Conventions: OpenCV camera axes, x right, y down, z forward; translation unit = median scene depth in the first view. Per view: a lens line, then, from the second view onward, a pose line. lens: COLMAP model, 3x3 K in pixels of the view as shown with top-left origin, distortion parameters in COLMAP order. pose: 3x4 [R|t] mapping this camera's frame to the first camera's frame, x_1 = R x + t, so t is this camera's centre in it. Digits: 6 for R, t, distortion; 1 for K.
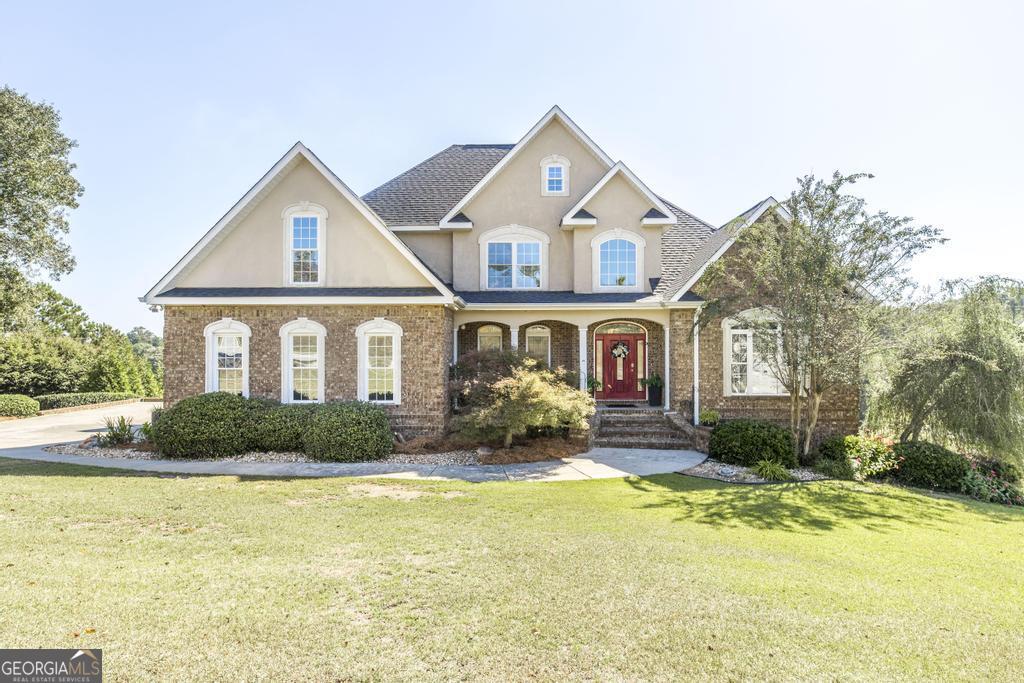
lens RADIAL K [[566.6, 0, 512.0], [0, 566.6, 341.5], [0, 0, 1]] dist [-0.000896, -0.000030]
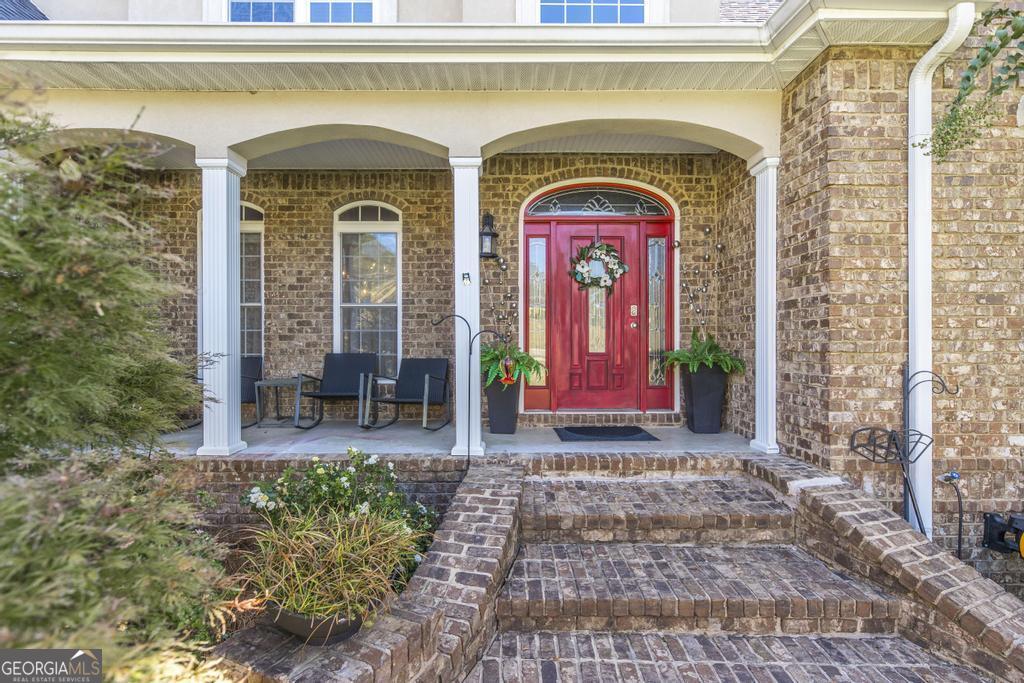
lens RADIAL K [[451.1, 0, 512.0], [0, 451.1, 341.5], [0, 0, 1]] dist [0.001178, 0.000101]
pose [[0.999865, 0.001501, 0.016354, 0.135652], [-0.001498, 0.999999, -0.000190, 0.061500], [-0.016354, 0.000166, 0.999866, 0.734341]]
